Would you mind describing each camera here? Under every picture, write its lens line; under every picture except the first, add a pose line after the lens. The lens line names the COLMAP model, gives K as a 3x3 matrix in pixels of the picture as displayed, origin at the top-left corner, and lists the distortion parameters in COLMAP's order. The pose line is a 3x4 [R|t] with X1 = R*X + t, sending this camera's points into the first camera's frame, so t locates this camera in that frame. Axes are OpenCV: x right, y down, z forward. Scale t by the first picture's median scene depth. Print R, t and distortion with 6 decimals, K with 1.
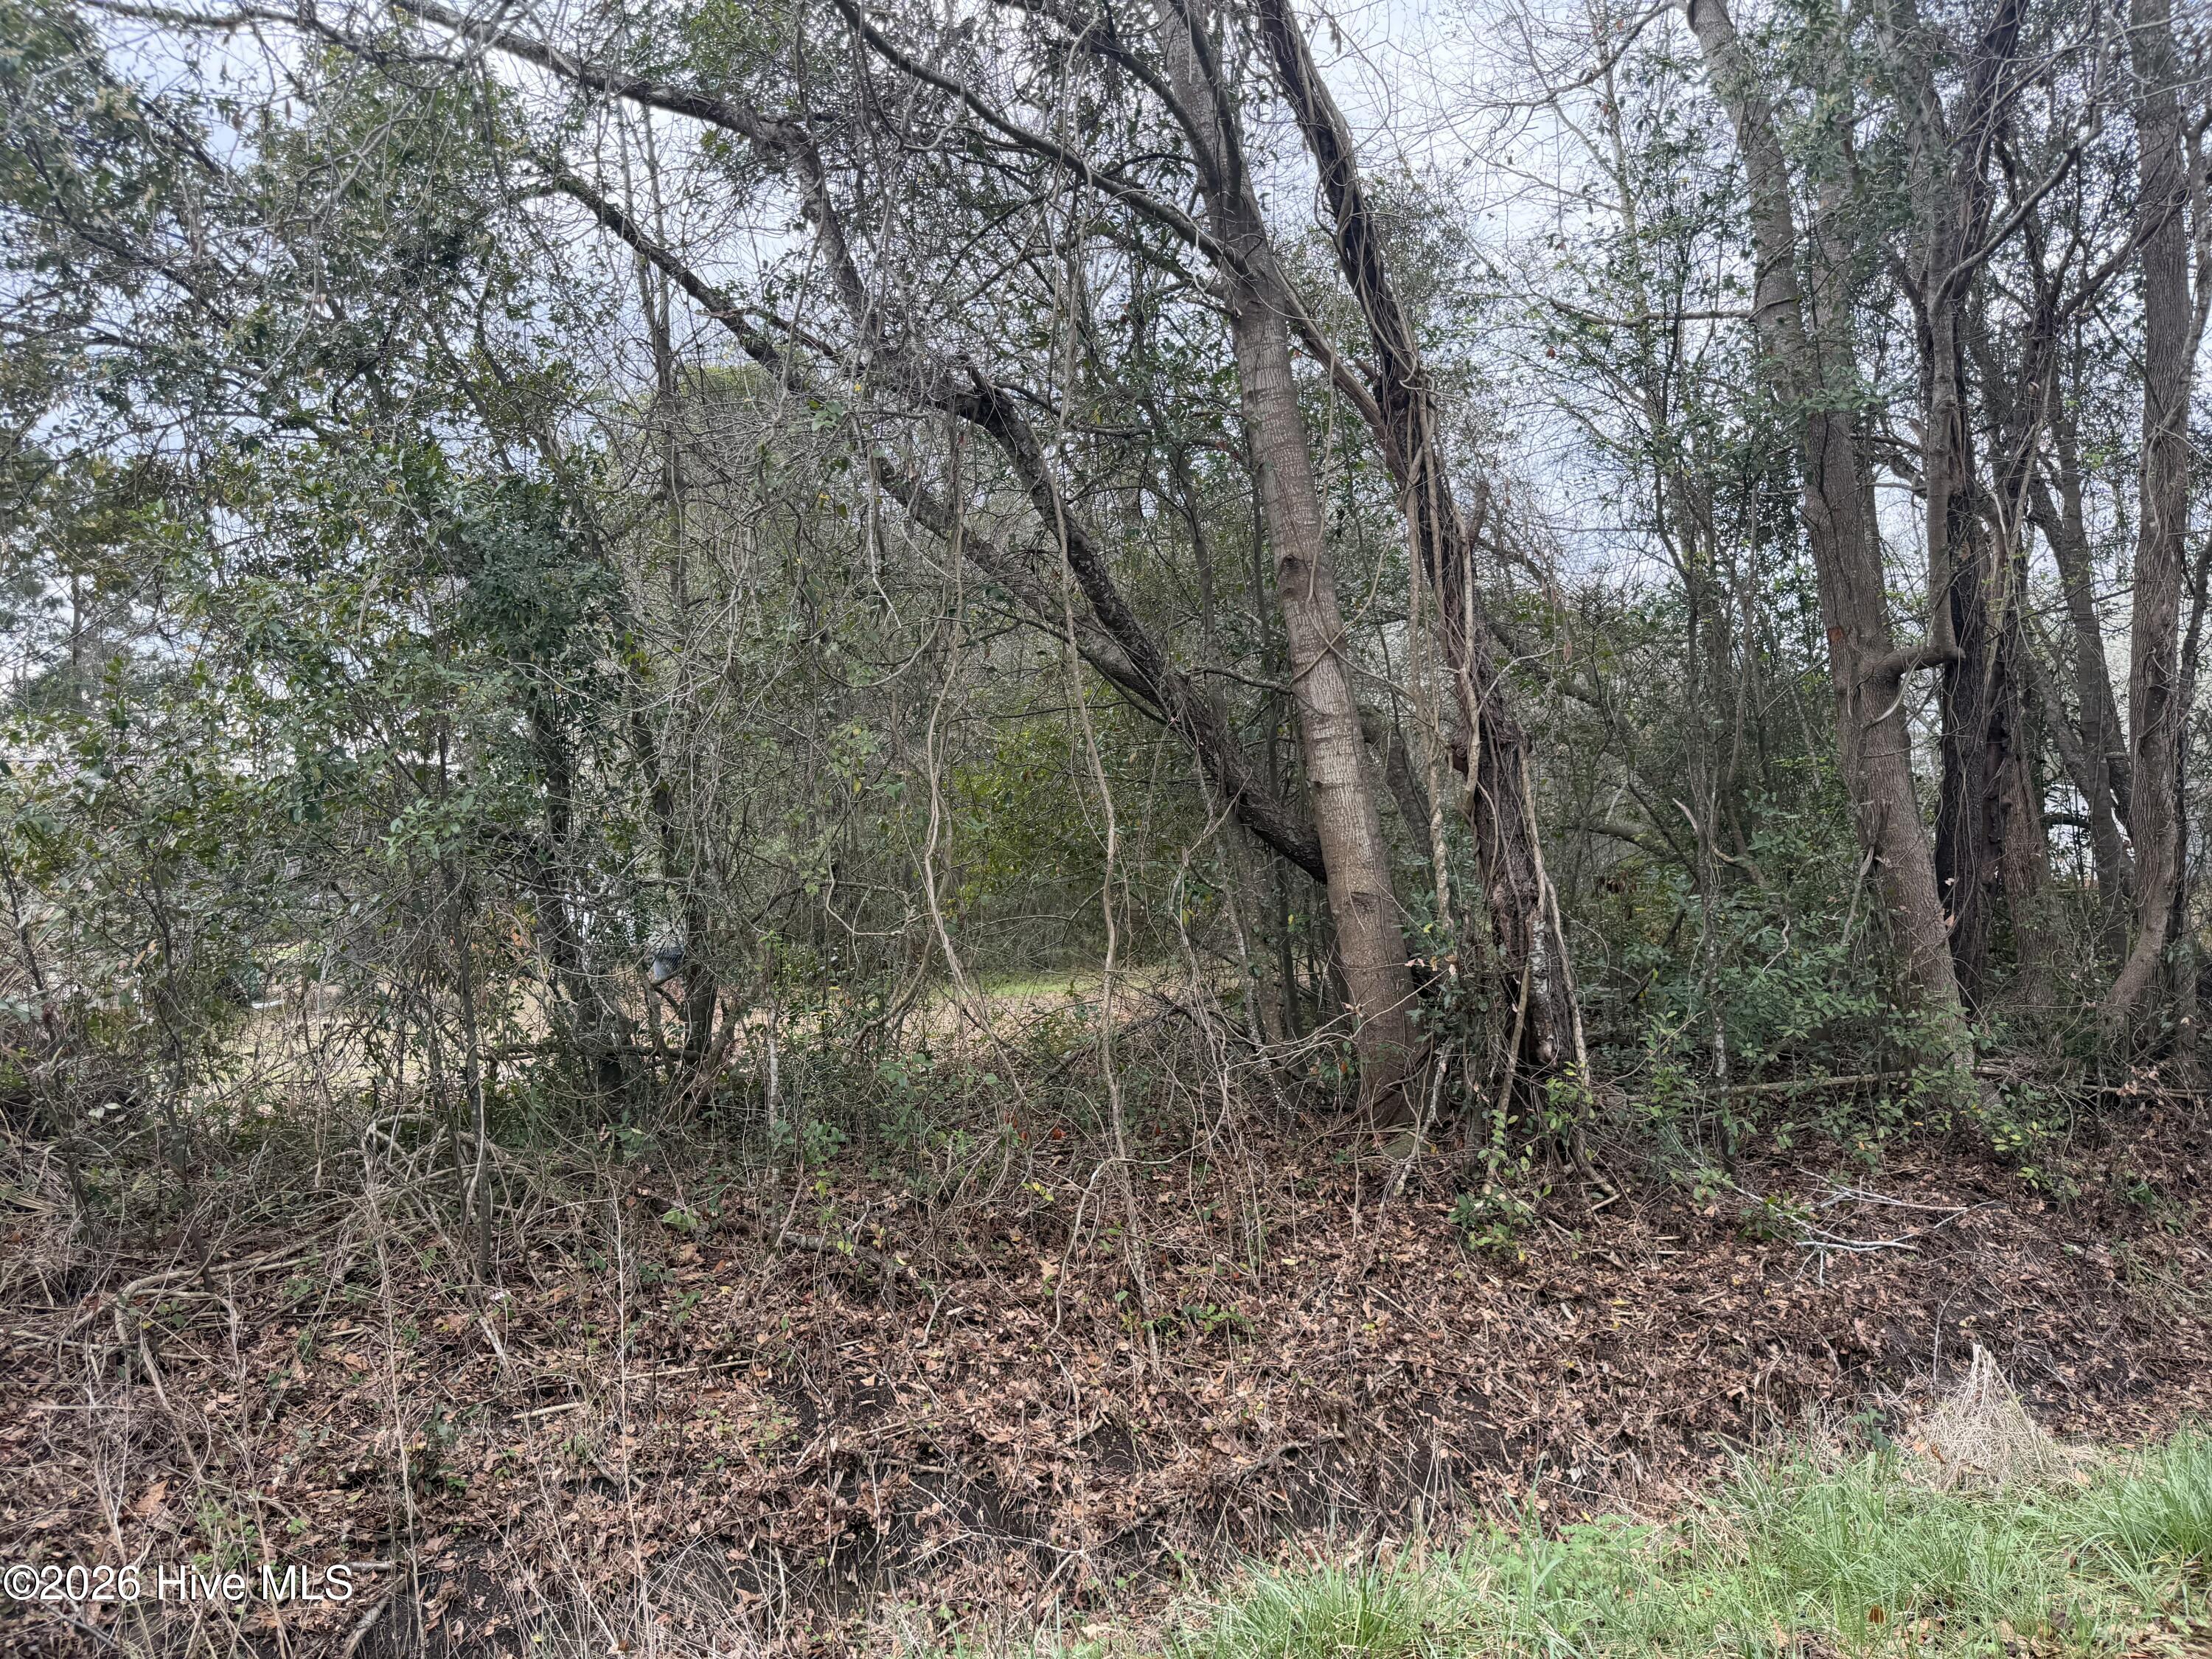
lens RADIAL K [[1506.6, 0, 1106.0], [0, 1506.6, 829.5], [0, 0, 1]] dist [-0.005590, -0.002545]
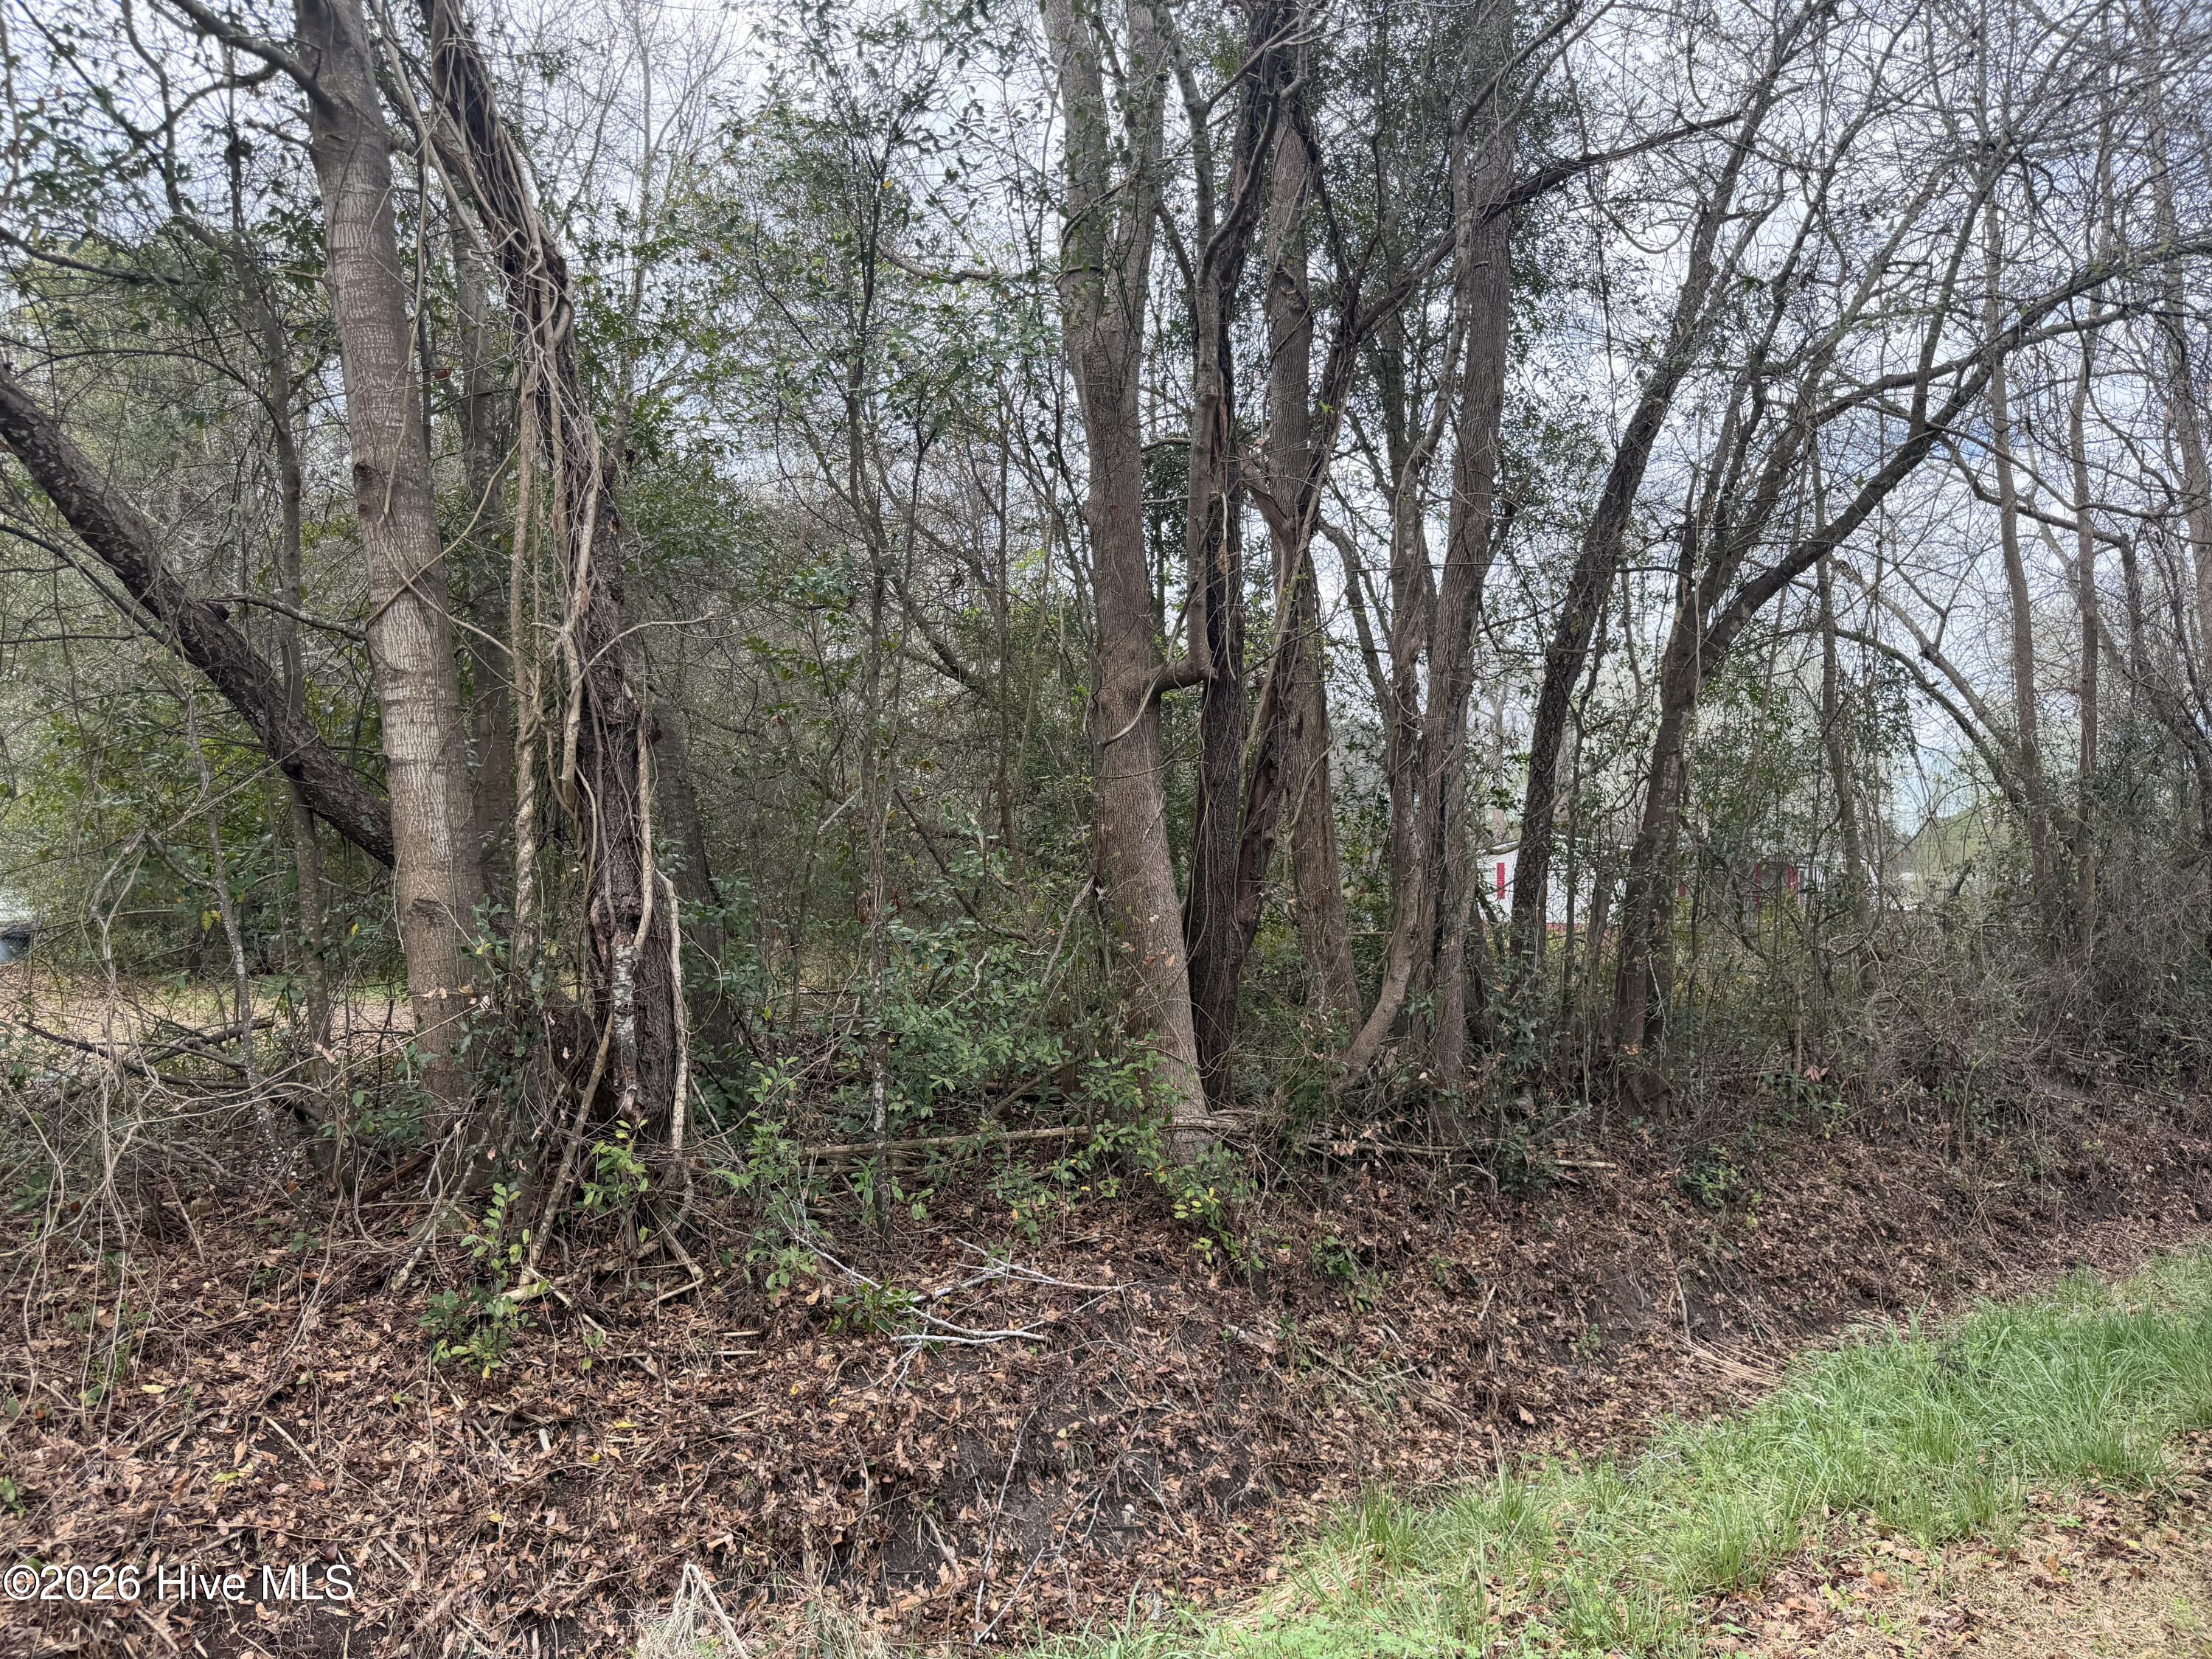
lens RADIAL K [[1506.6, 0, 1106.0], [0, 1506.6, 829.5], [0, 0, 1]] dist [-0.005590, -0.002545]
pose [[0.975368, 0.049162, 0.215035, 0.389397], [-0.049274, 0.998774, -0.004840, -0.009230], [-0.215009, -0.005875, 0.976594, 0.161990]]
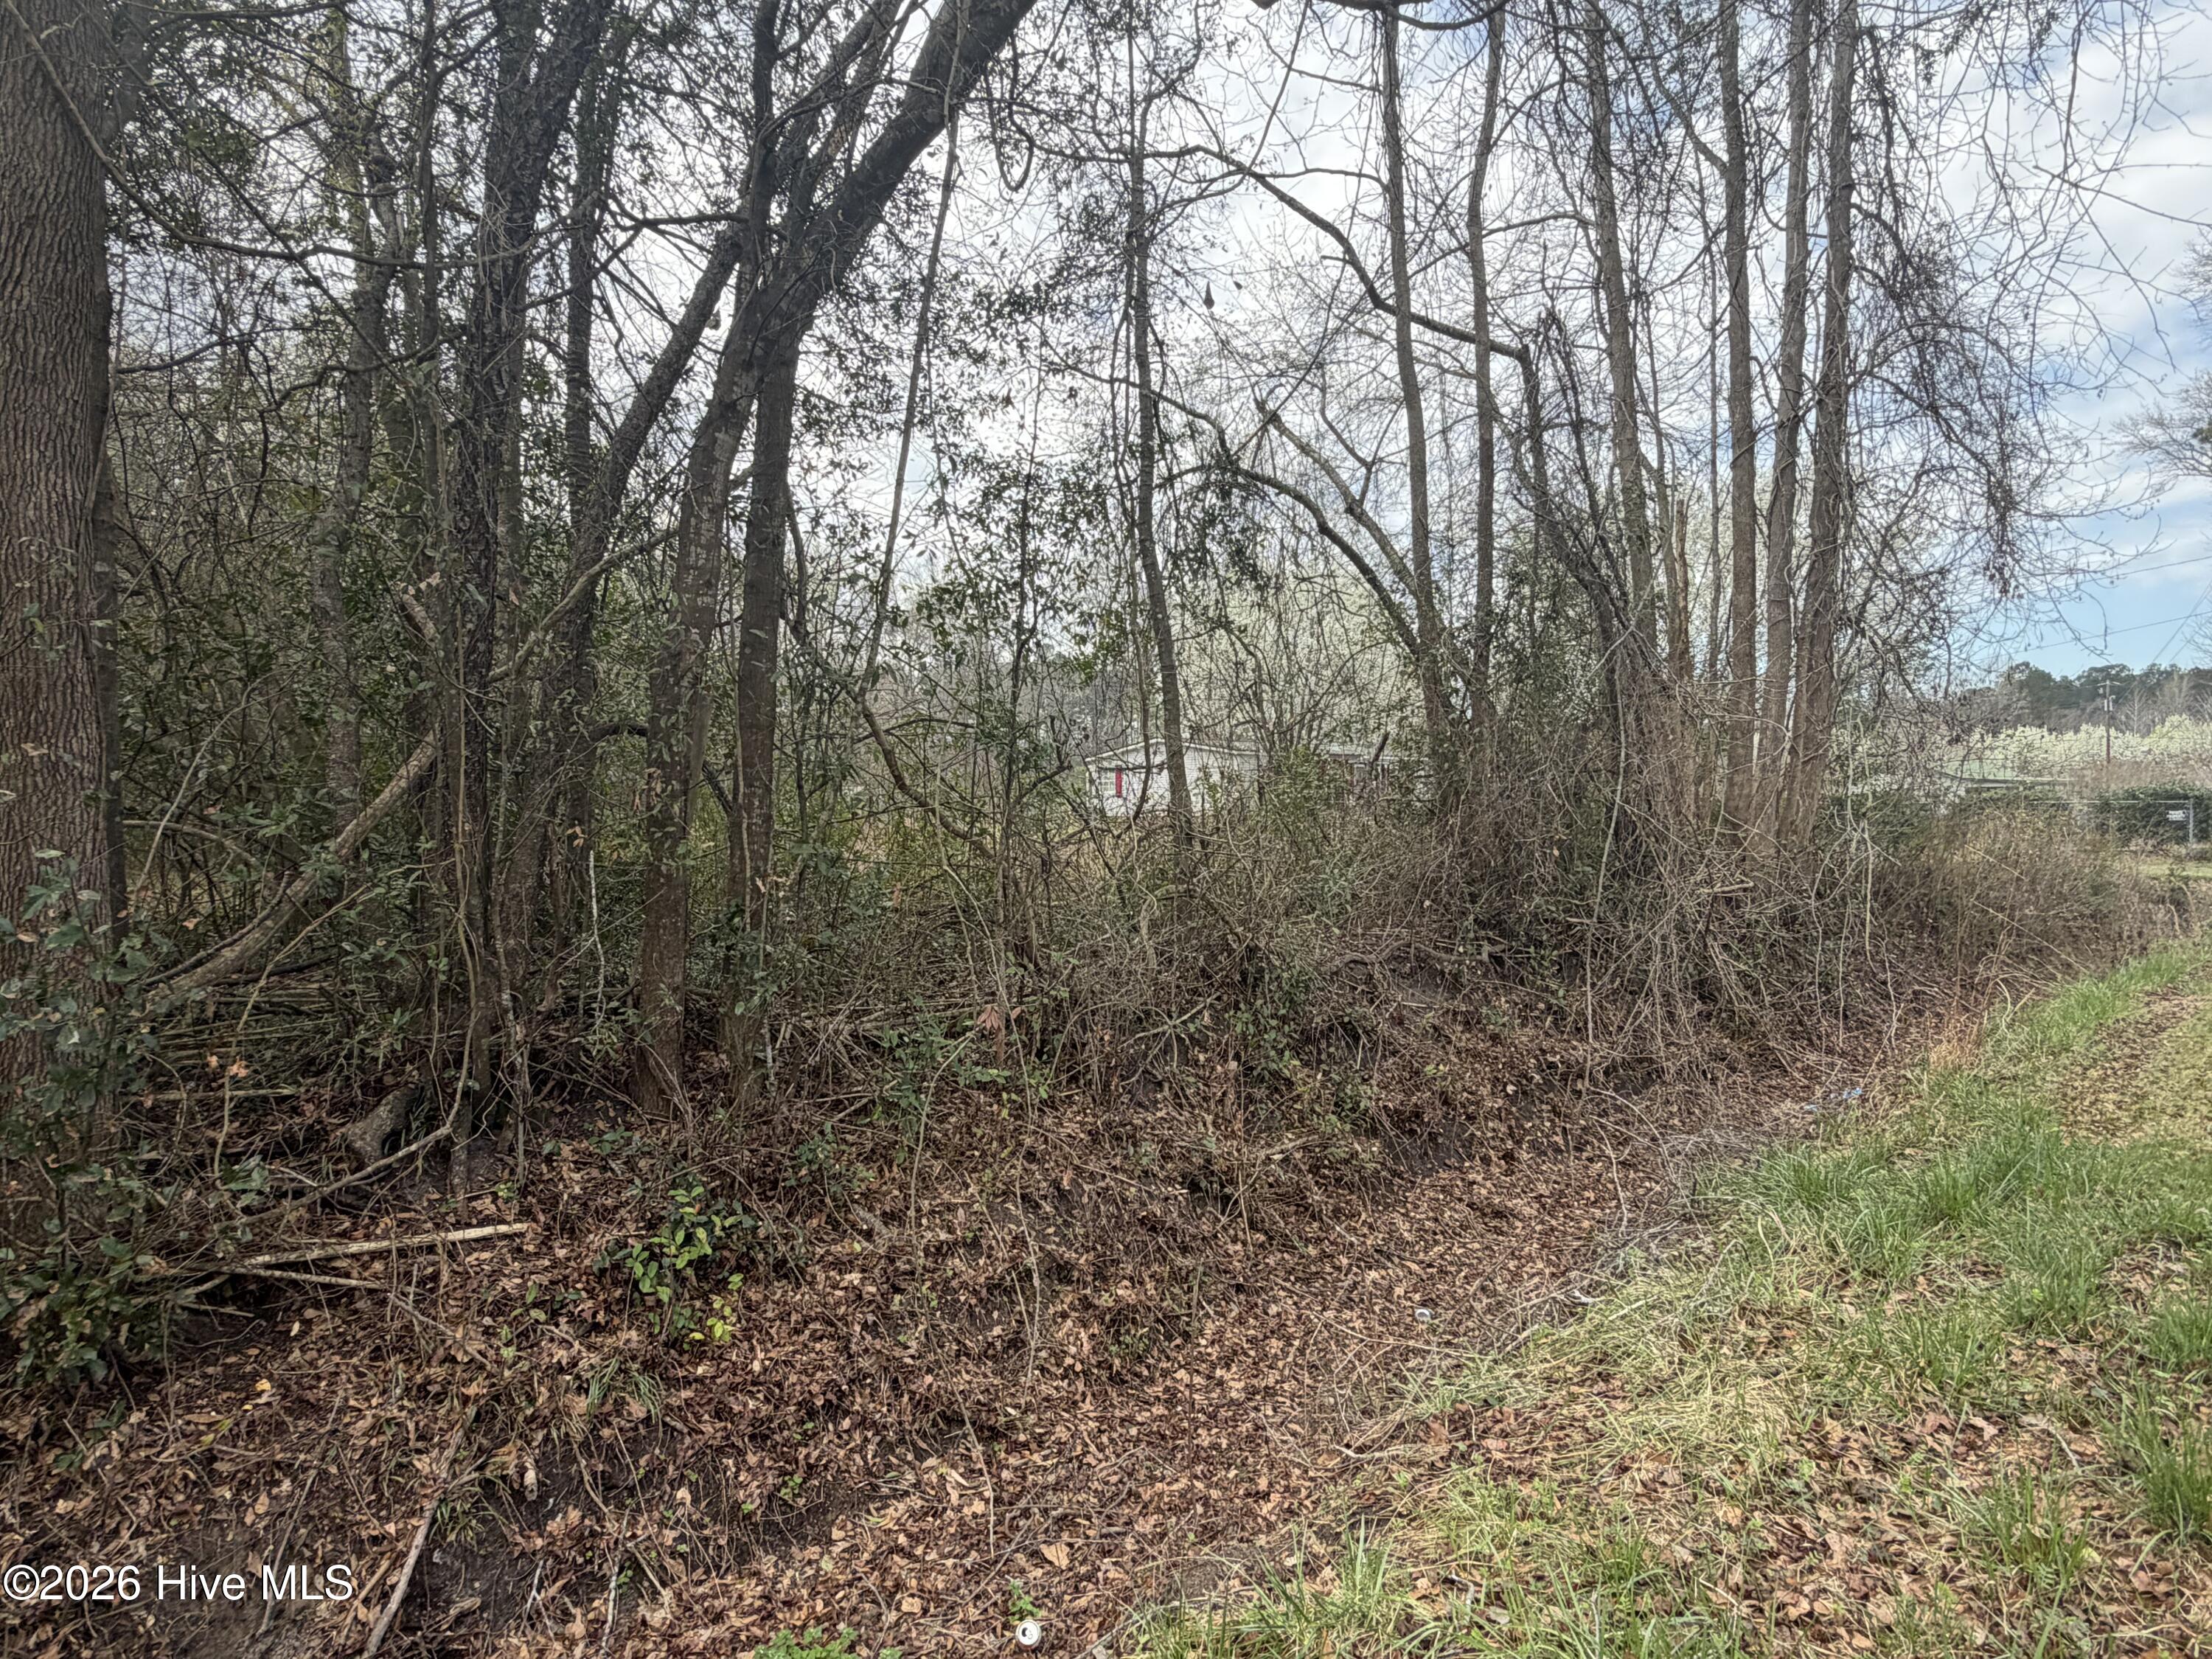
lens RADIAL K [[1230.5, 0, 1106.0], [0, 1230.5, 829.5], [0, 0, 1]] dist [-0.003060, -0.000391]
pose [[0.916336, 0.005492, 0.400373, 1.158366], [-0.027140, 0.998458, 0.048421, 0.029047], [-0.399490, -0.055236, 0.915072, 0.716819]]
